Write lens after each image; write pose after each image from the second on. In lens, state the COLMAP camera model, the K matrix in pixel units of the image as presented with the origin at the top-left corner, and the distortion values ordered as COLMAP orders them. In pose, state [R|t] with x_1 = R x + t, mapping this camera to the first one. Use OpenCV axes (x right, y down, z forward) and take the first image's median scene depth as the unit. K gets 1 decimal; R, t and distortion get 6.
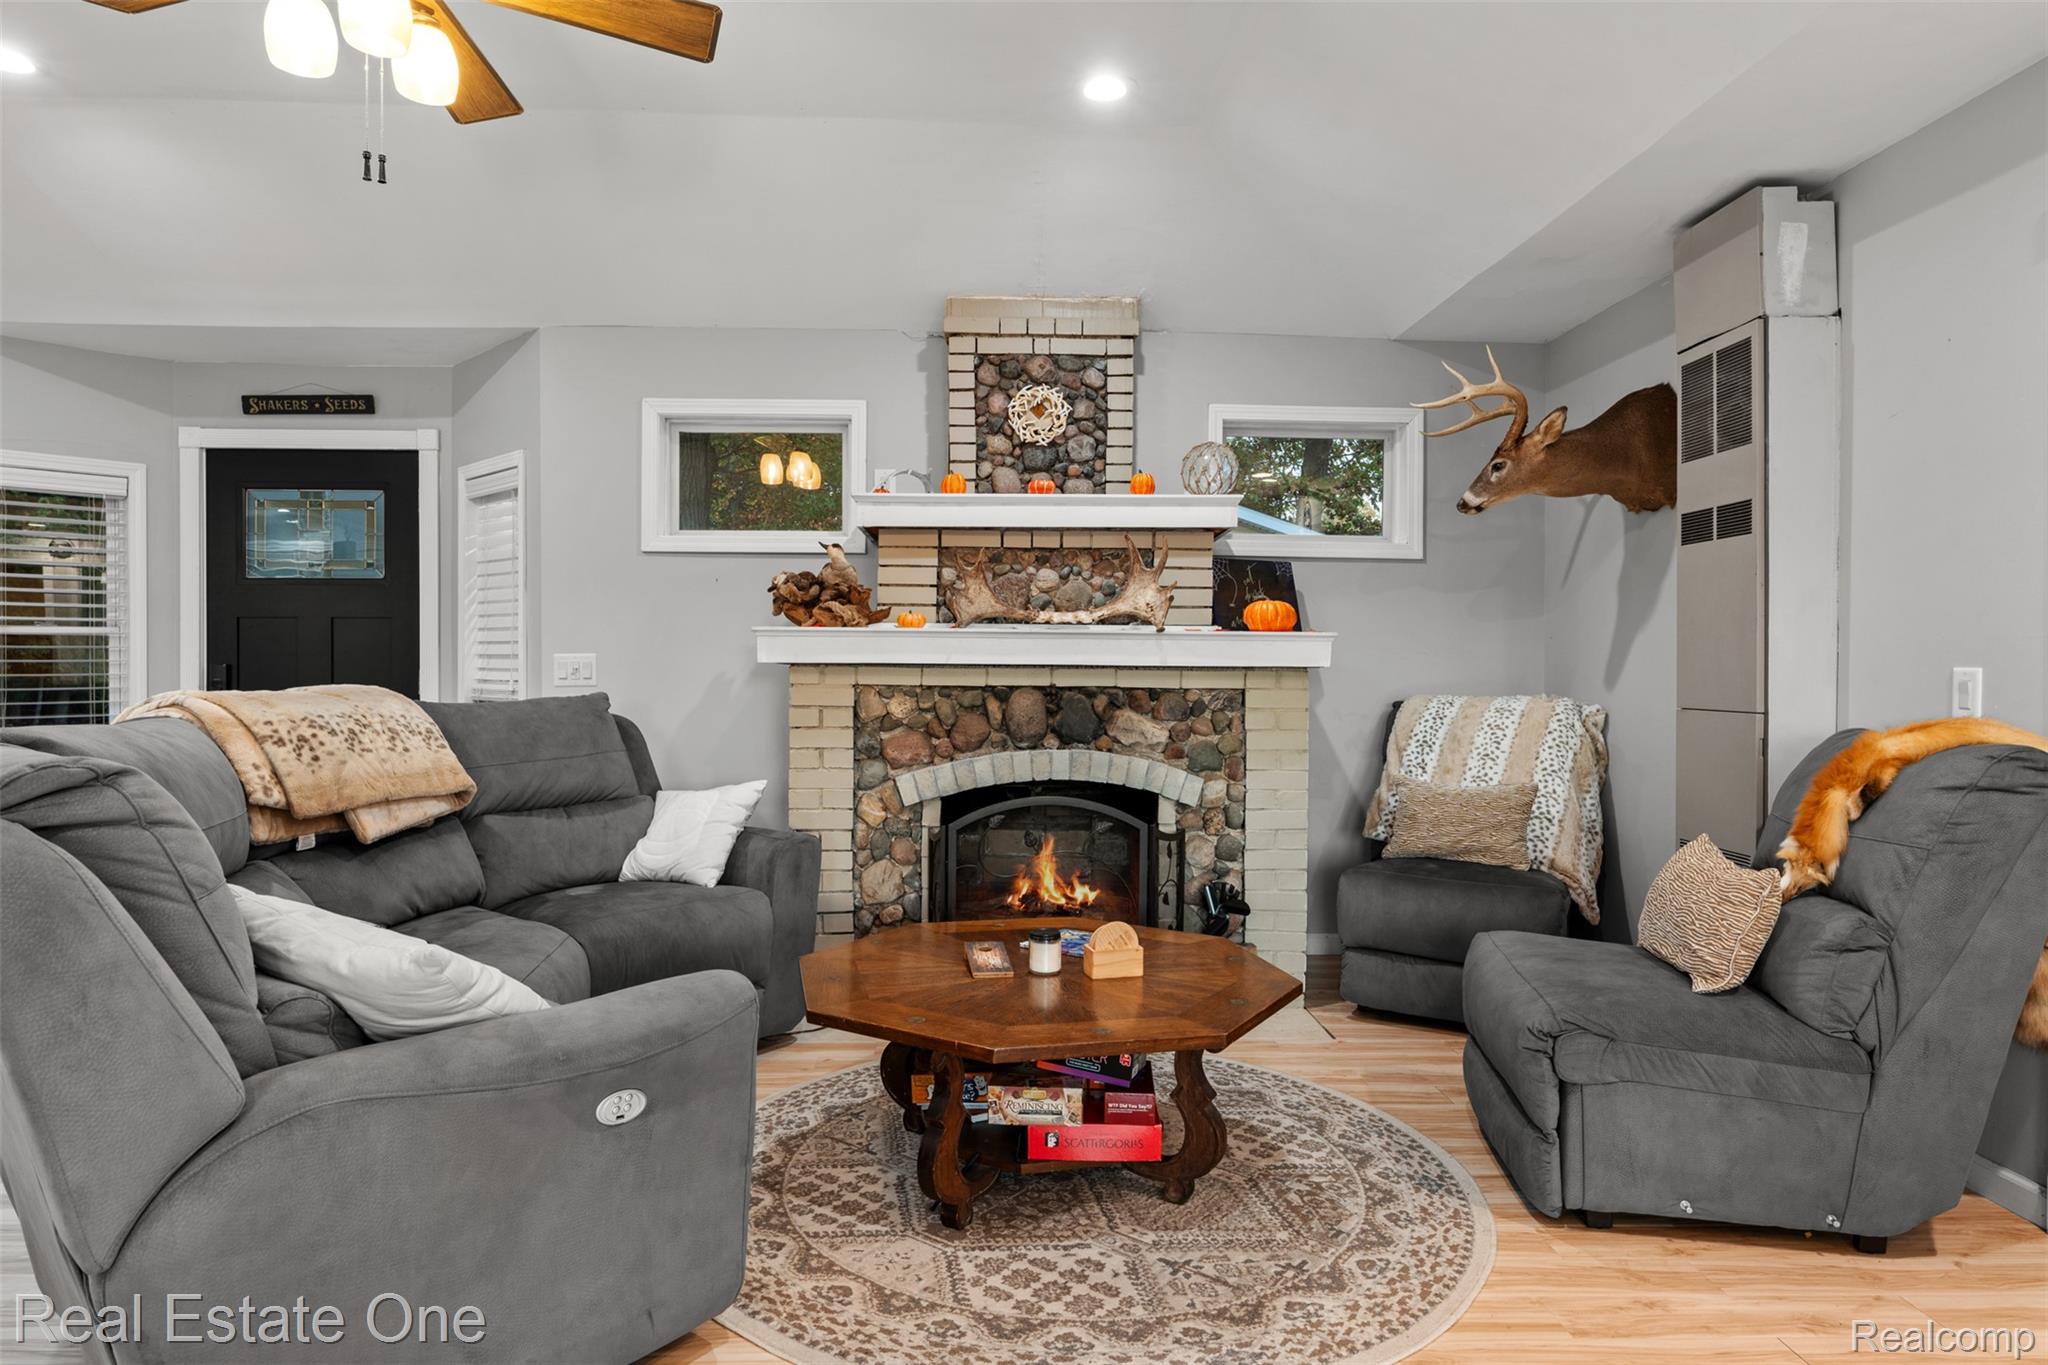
lens RADIAL K [[1198.9, 0, 1032.4], [0, 1198.9, 679.4], [0, 0, 1]] dist [-0.000929, 0.002138]
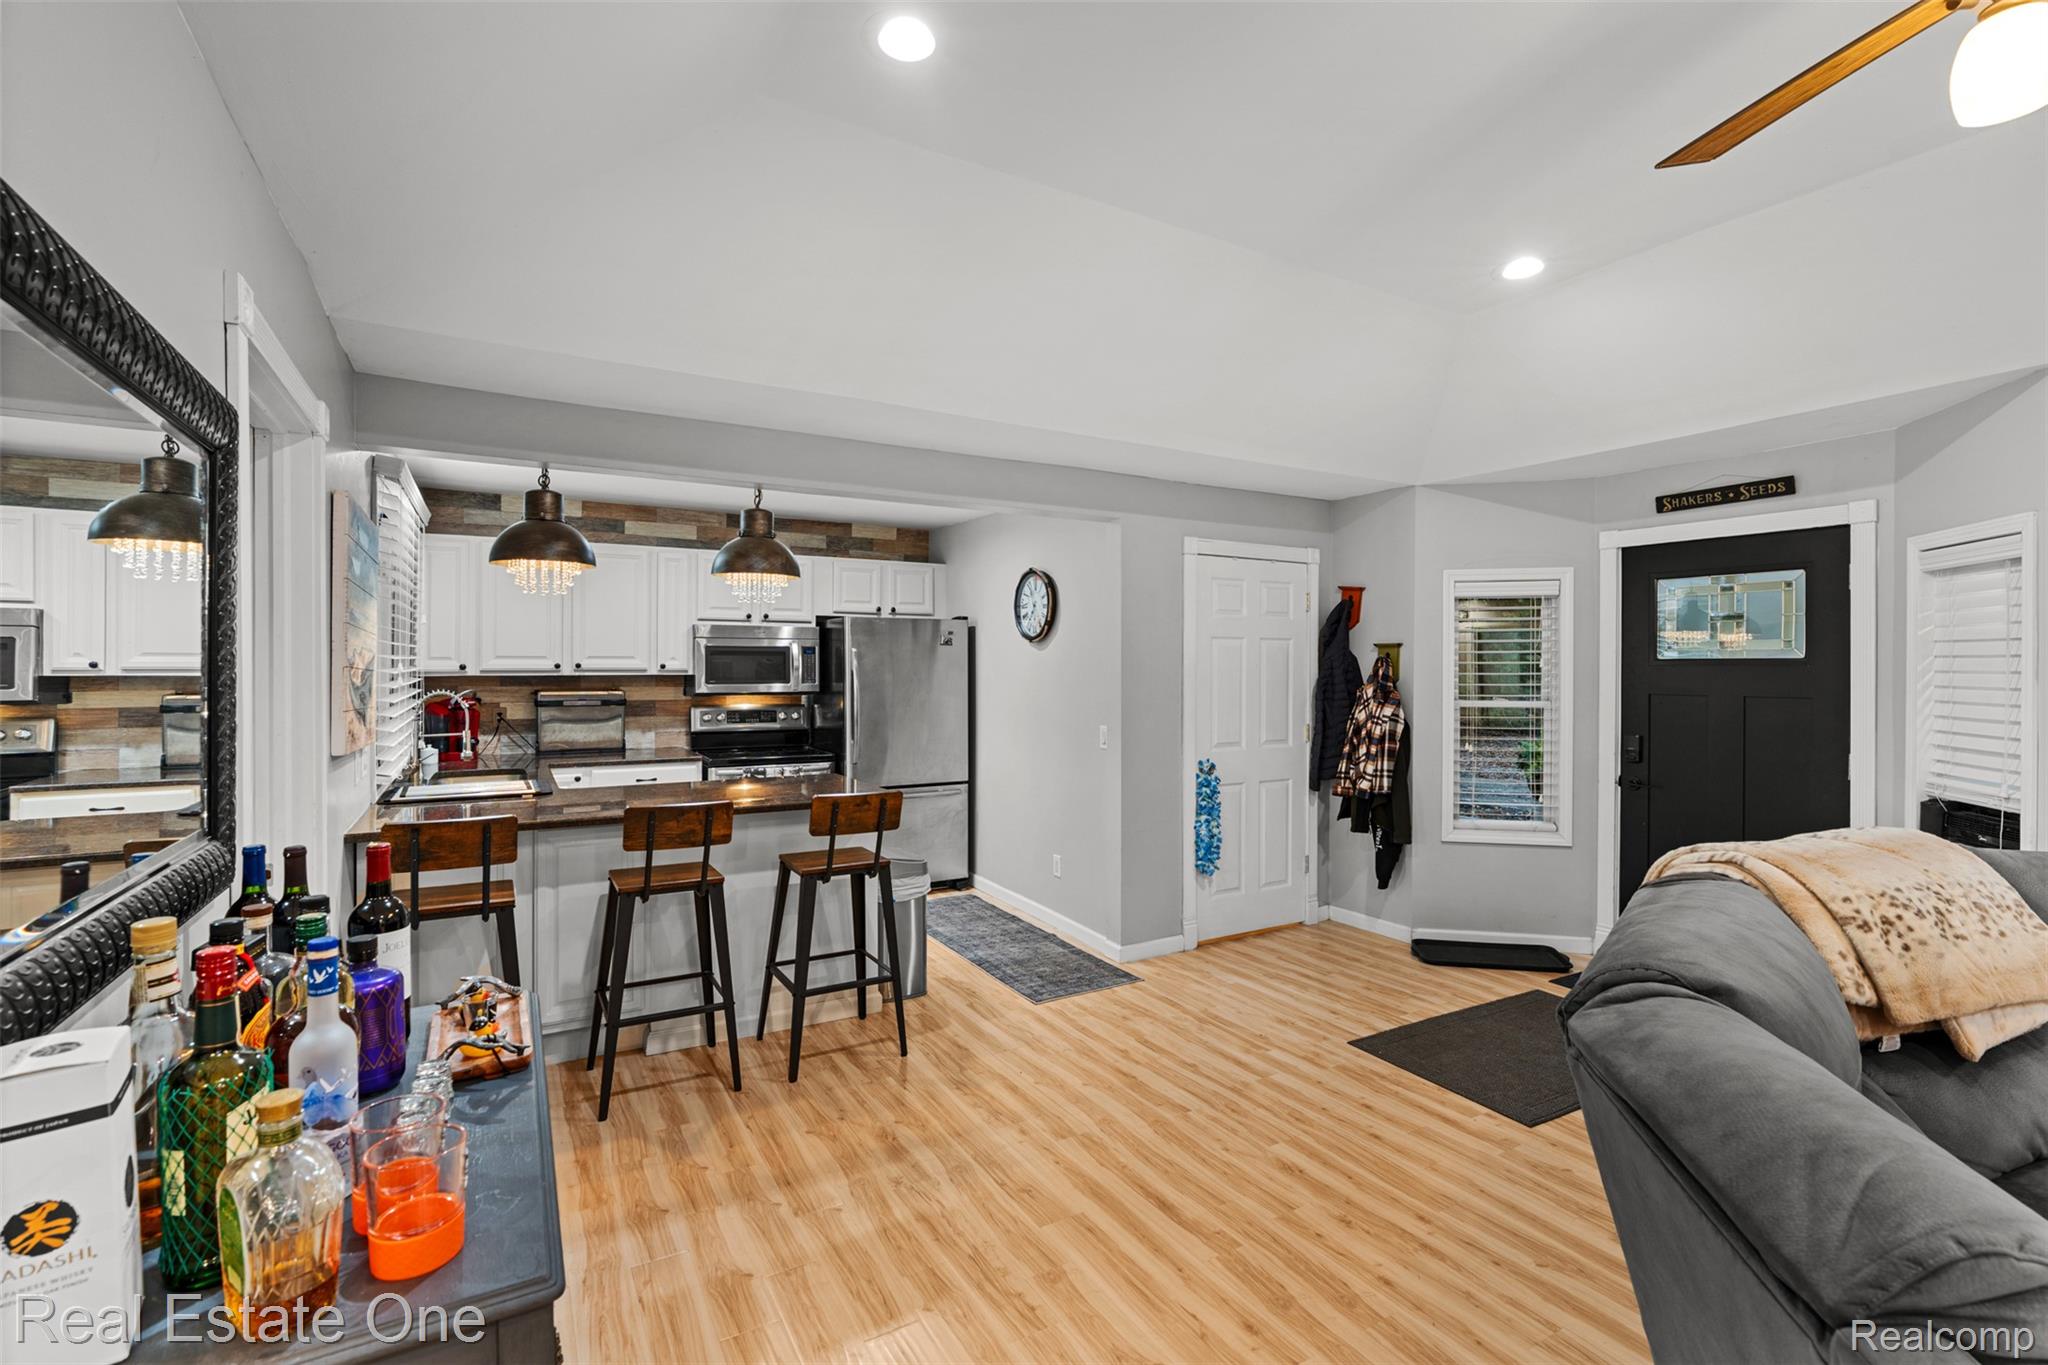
lens RADIAL K [[919.9, 0, 1028.1], [0, 919.9, 669.0], [0, 0, 1]] dist [-0.010287, 0.000265]
pose [[0.463612, 0.001069, -0.886038, -0.225329], [-0.011547, 0.999922, -0.004835, -0.085074], [0.885963, 0.012473, 0.463588, 0.109666]]
